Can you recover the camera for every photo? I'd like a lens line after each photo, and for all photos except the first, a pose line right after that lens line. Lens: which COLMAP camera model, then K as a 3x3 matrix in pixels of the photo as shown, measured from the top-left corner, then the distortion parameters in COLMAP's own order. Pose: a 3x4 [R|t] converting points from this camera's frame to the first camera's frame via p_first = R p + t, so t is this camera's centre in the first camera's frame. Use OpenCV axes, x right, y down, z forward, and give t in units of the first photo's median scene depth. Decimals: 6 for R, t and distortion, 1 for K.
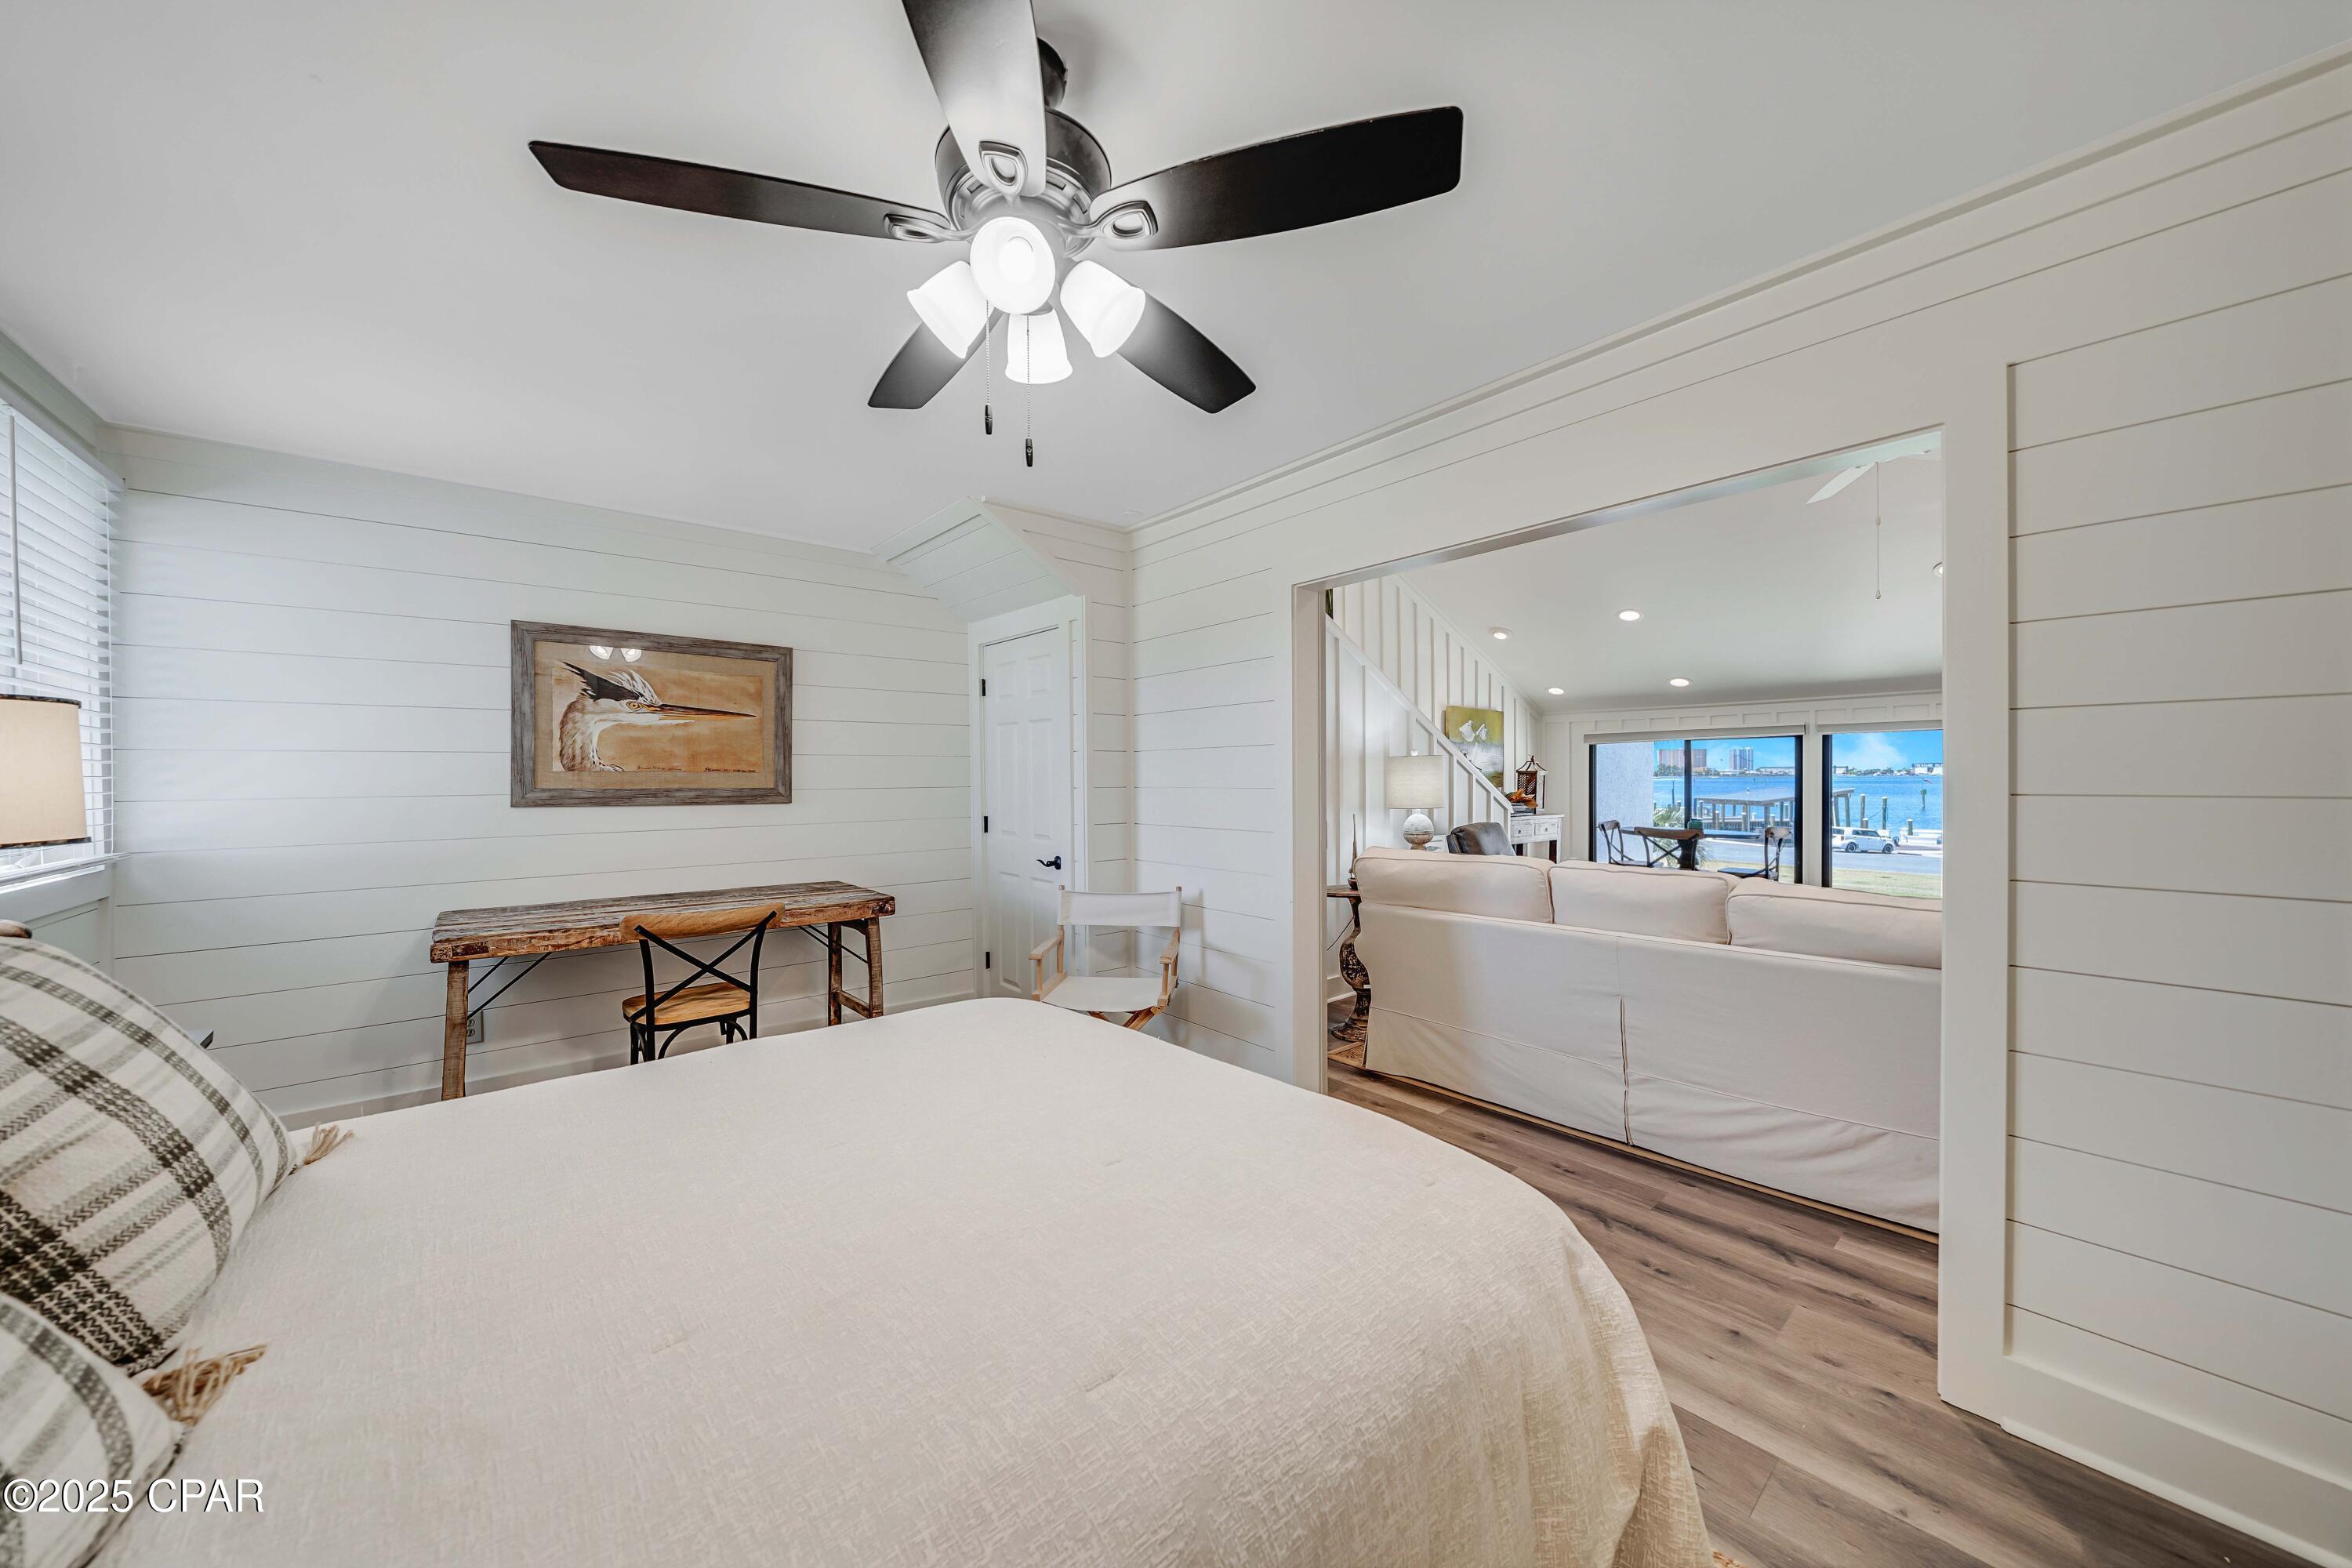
lens RADIAL K [[810.5, 0, 1153.3], [0, 810.5, 785.4], [0, 0, 1]] dist [0.019279, 0.000007]
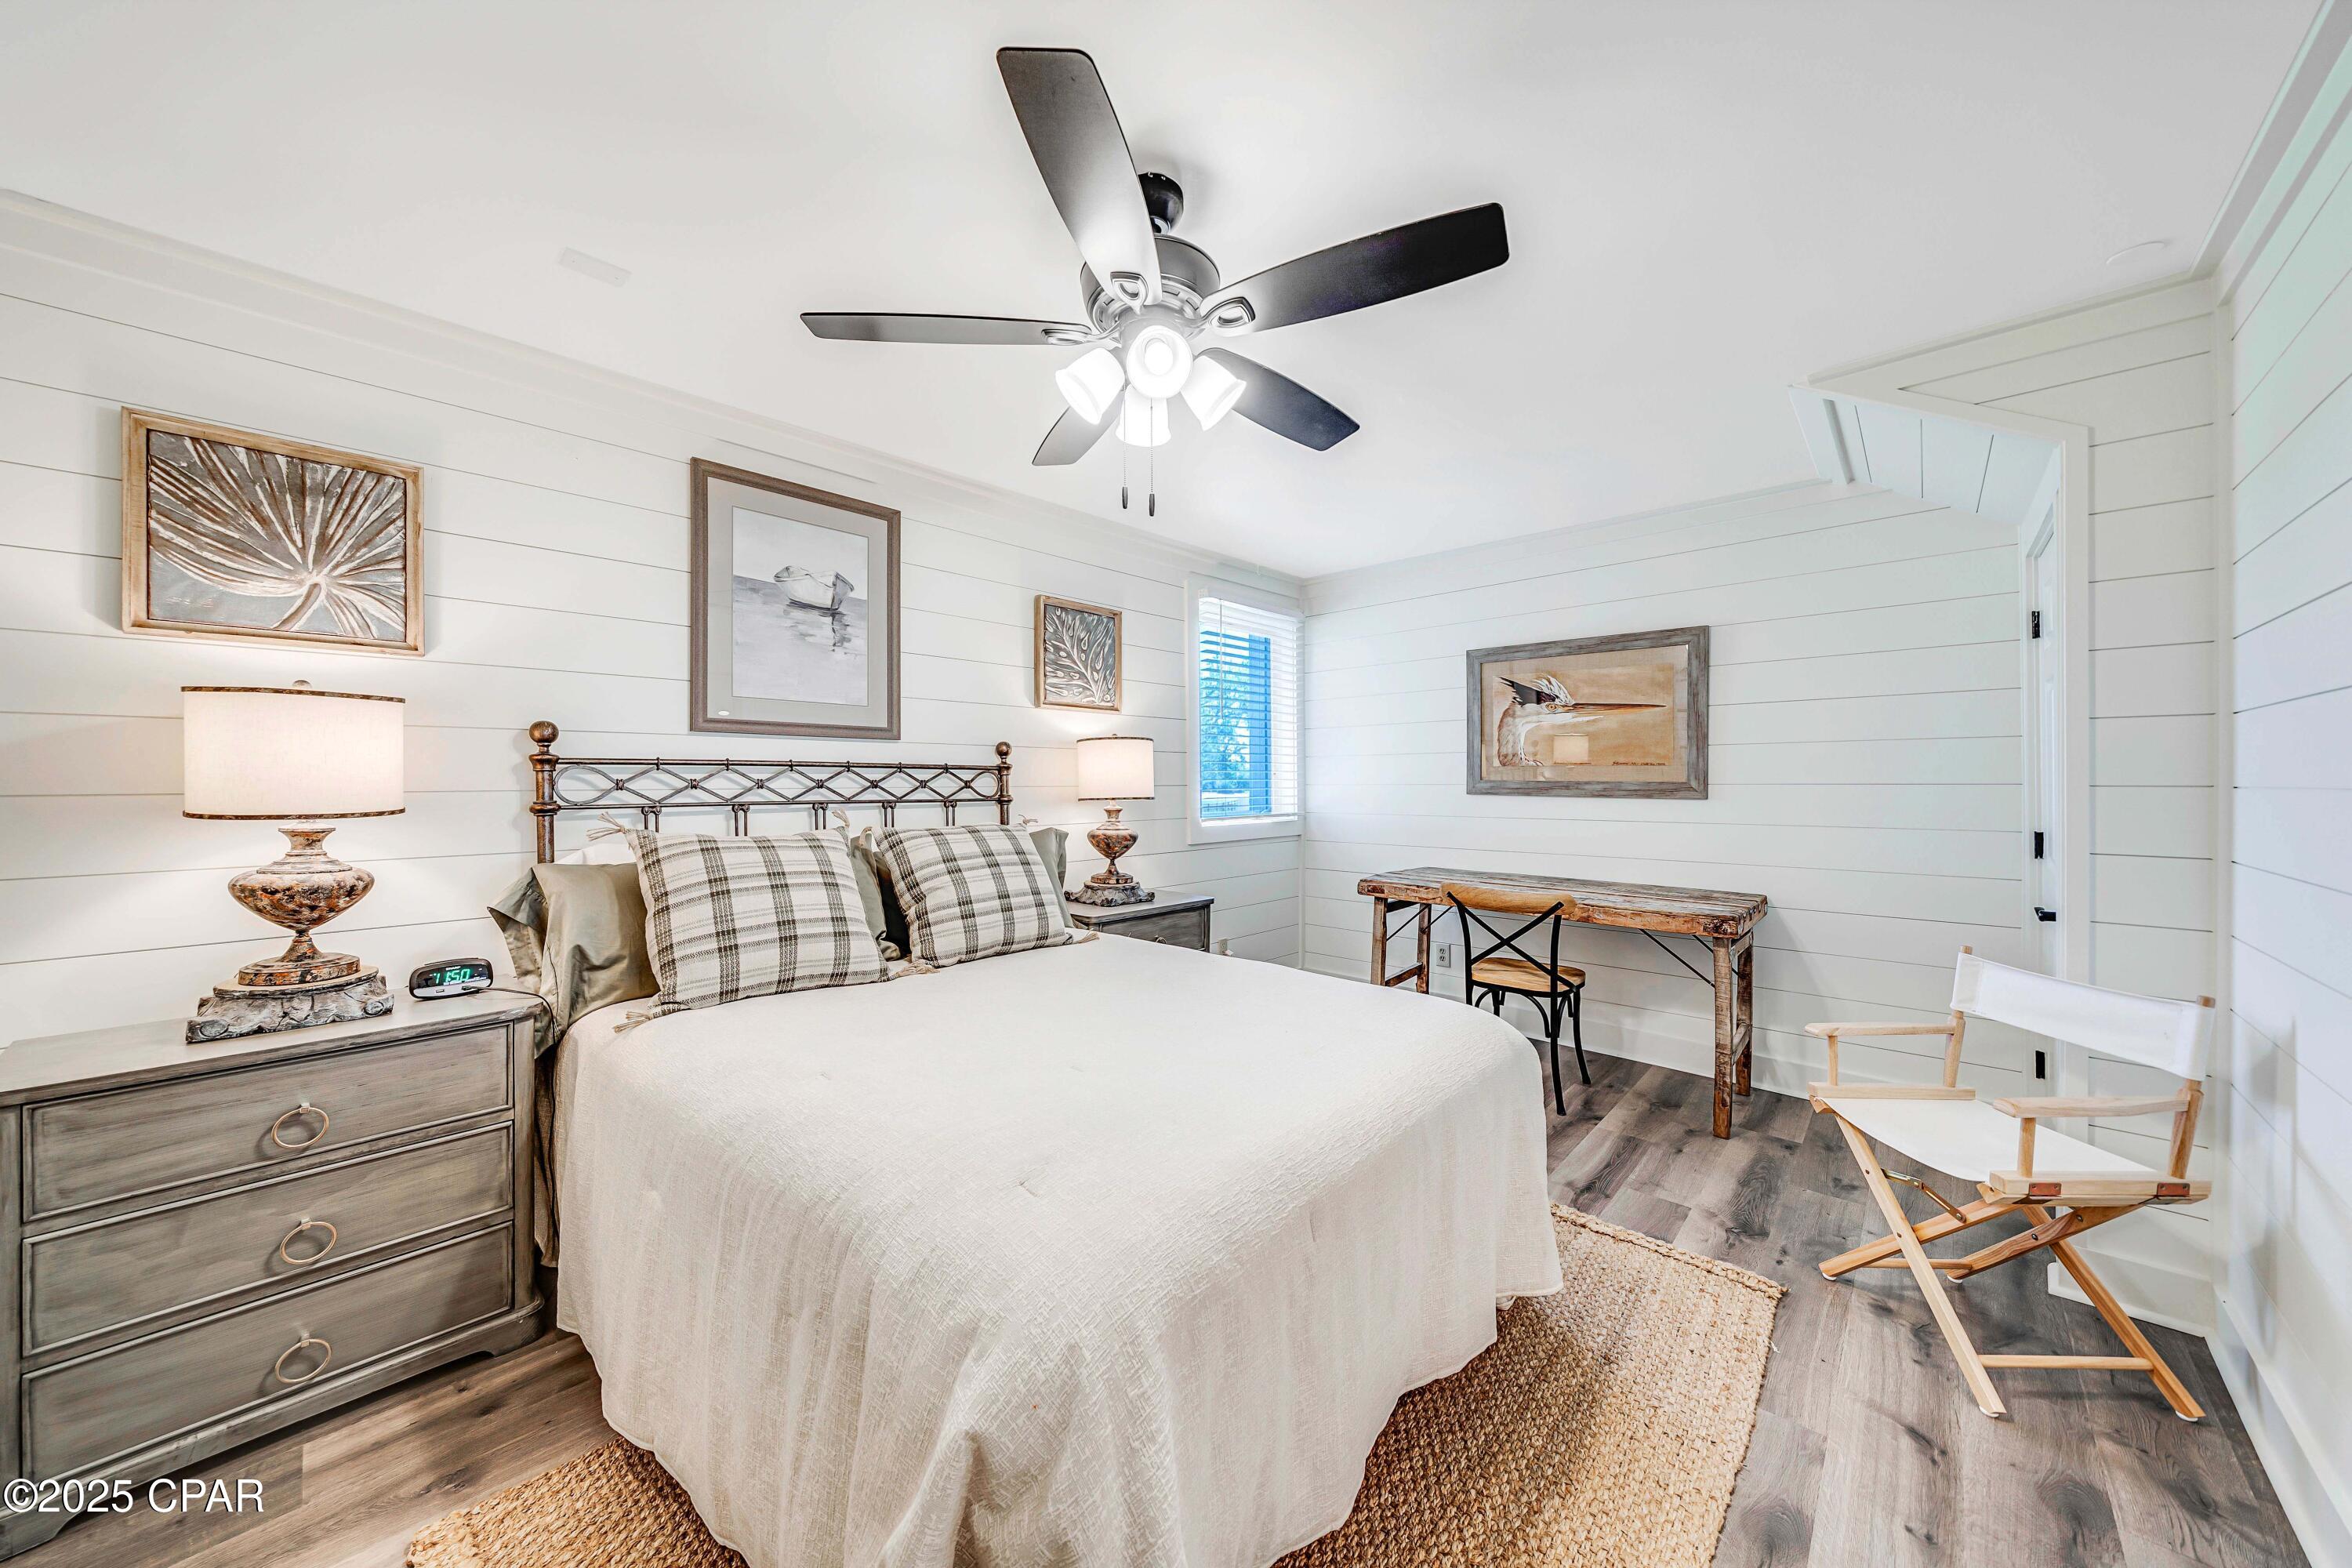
lens RADIAL K [[820.3, 0, 1158.7], [0, 820.3, 776.2], [0, 0, 1]] dist [0.000293, -0.000043]
pose [[0.135322, 0.002542, -0.990798, 0.427109], [-0.008732, 0.999961, 0.001373, 0.000582], [0.990763, 0.008466, 0.135339, 0.324750]]
